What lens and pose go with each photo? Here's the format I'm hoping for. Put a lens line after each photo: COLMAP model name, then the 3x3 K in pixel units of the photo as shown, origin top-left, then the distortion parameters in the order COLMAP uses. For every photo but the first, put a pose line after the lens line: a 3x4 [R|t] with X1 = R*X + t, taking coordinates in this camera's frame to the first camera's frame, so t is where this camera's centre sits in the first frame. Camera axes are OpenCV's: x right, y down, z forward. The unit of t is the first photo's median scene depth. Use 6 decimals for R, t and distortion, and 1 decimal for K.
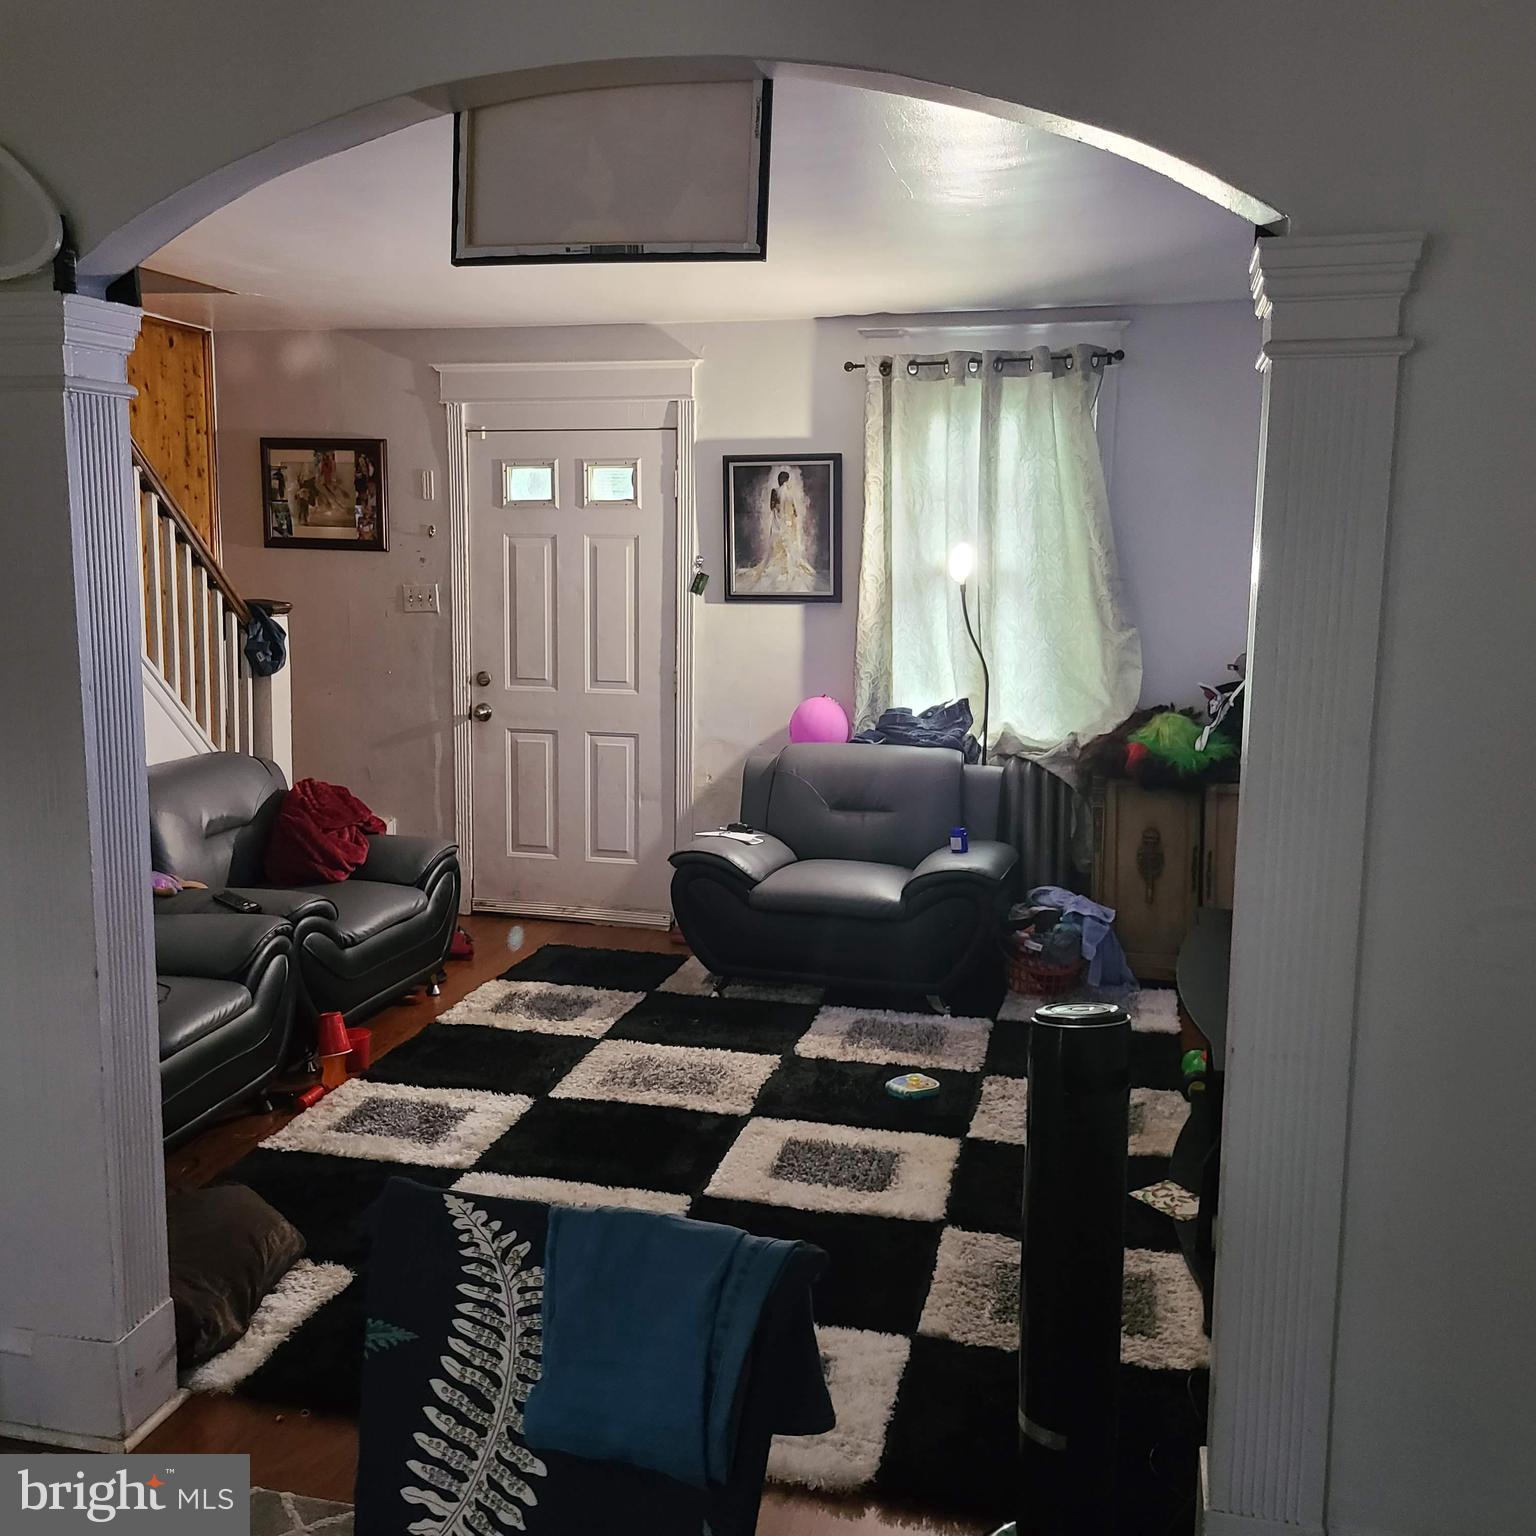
lens RADIAL K [[1516.6, 0, 764.3], [0, 1516.6, 751.7], [0, 0, 1]] dist [0.026843, 0.000000]
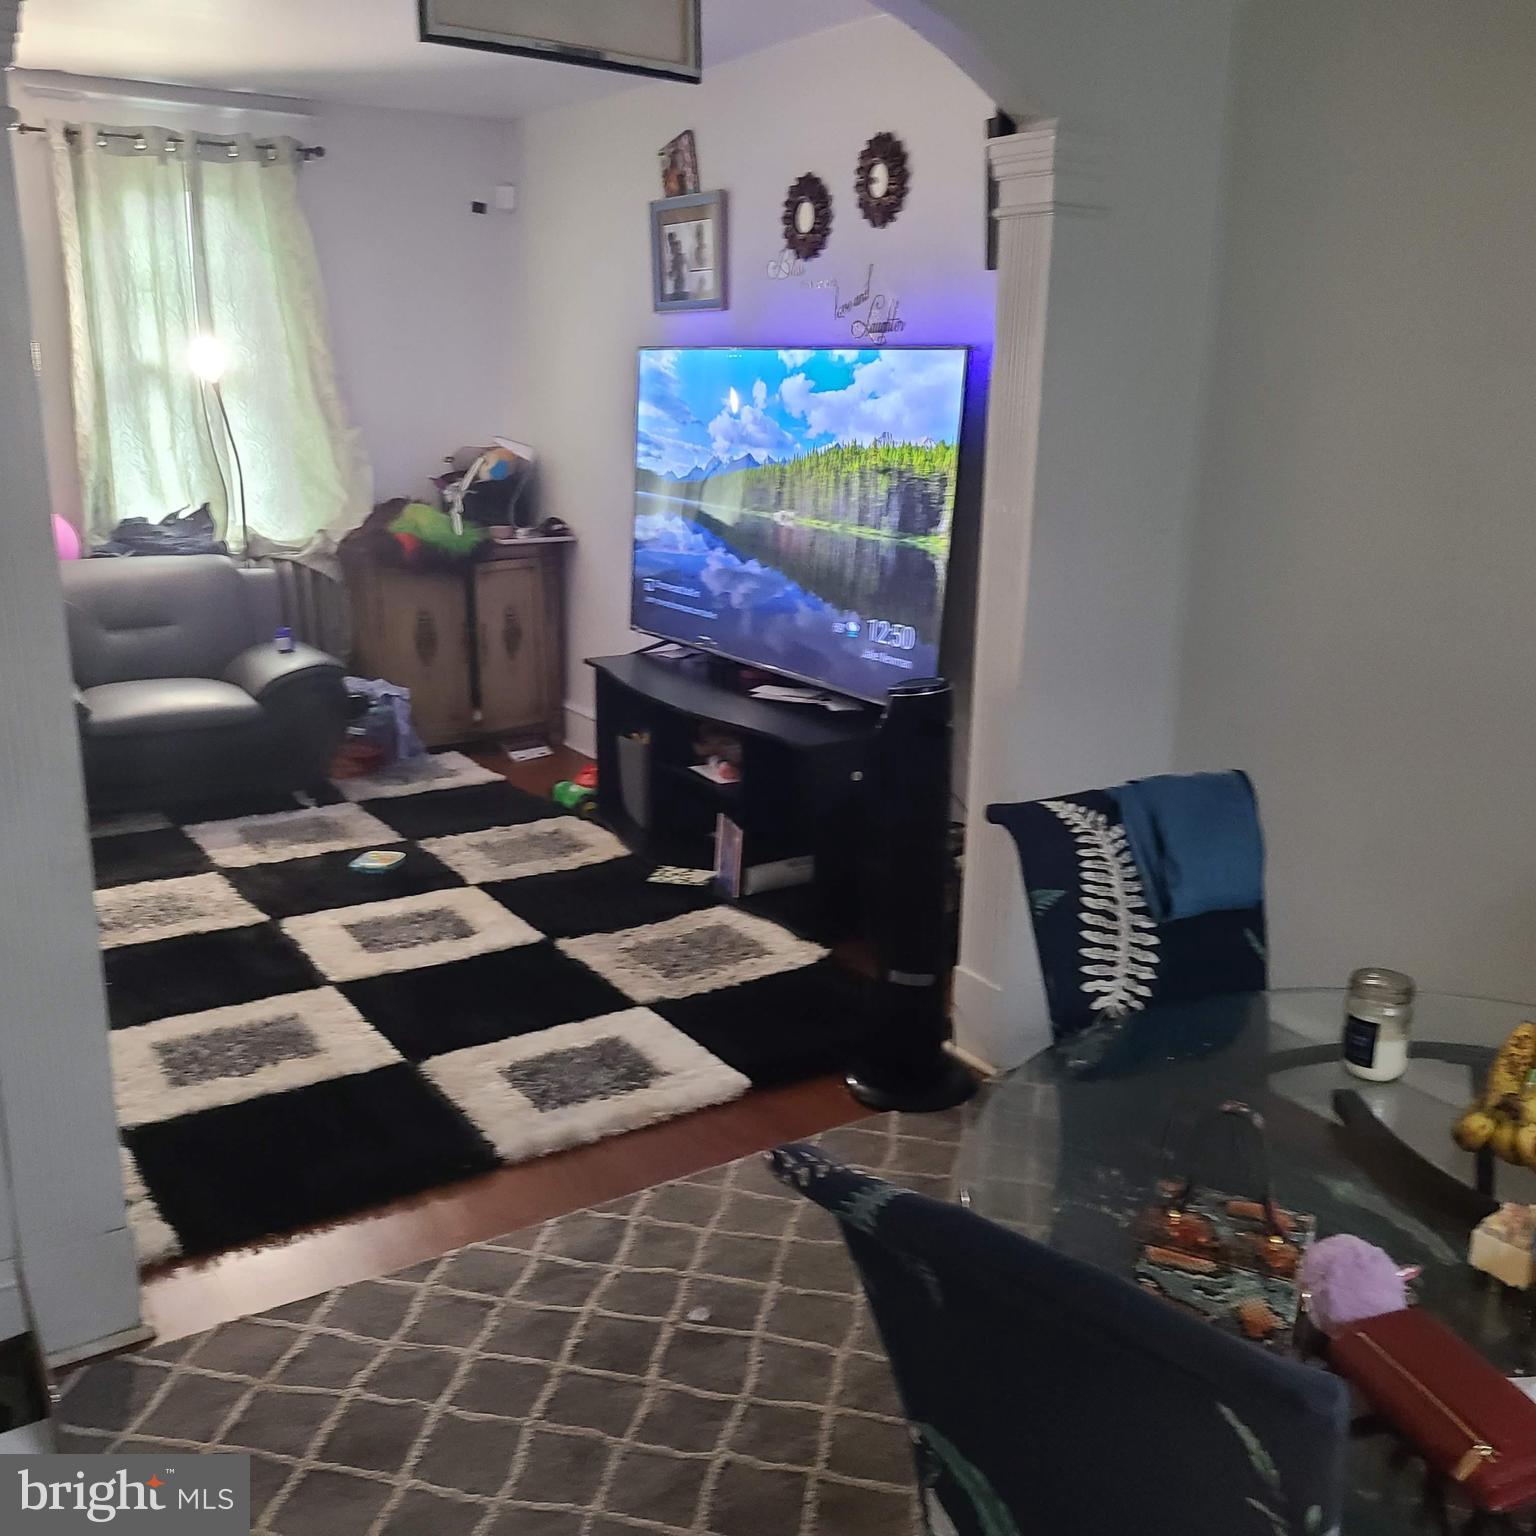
lens RADIAL K [[1516.6, 0, 769.1], [0, 1516.6, 779.5], [0, 0, 1]] dist [0.026843, 0.000000]
pose [[0.677989, -0.187392, 0.710785, -0.366708], [0.087139, 0.980630, 0.175416, -0.000750], [-0.729889, -0.056993, 0.681185, 0.056139]]
